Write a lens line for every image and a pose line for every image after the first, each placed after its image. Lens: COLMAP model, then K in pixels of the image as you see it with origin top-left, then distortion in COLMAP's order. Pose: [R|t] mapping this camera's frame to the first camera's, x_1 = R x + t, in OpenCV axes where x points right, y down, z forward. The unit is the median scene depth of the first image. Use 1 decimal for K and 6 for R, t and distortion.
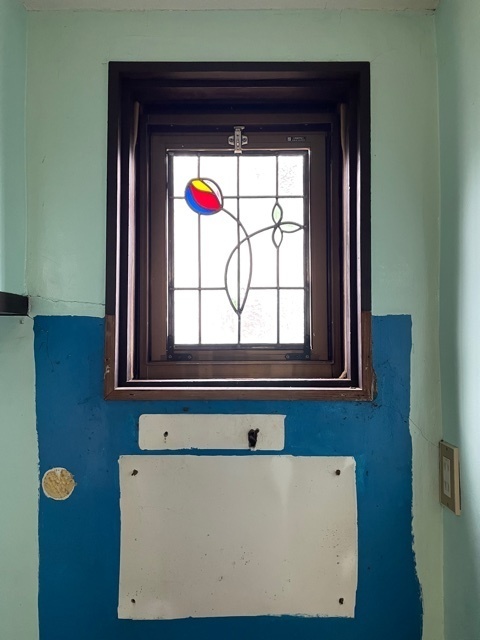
lens RADIAL K [[483.2, 0, 240.0], [0, 483.2, 320.0], [0, 0, 1]] dist [0.069010, -0.005268]
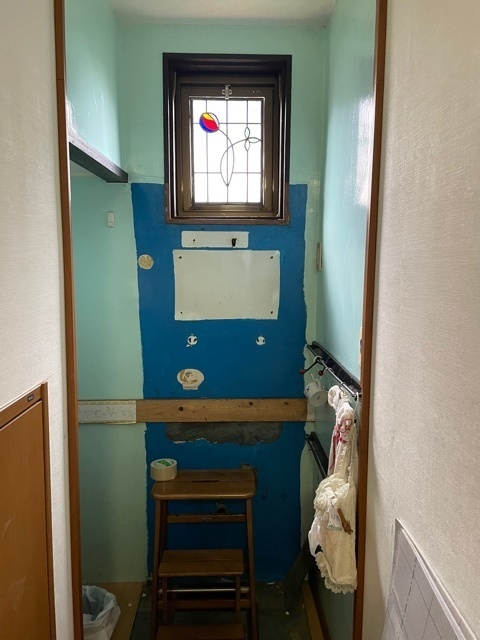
lens RADIAL K [[483.2, 0, 240.0], [0, 483.2, 320.0], [0, 0, 1]] dist [0.069010, -0.005268]
pose [[0.999722, 0.000709, 0.023554, 0.002729], [-0.004480, 0.987039, 0.160419, 0.215074], [-0.023135, -0.160480, 0.986768, -1.086818]]
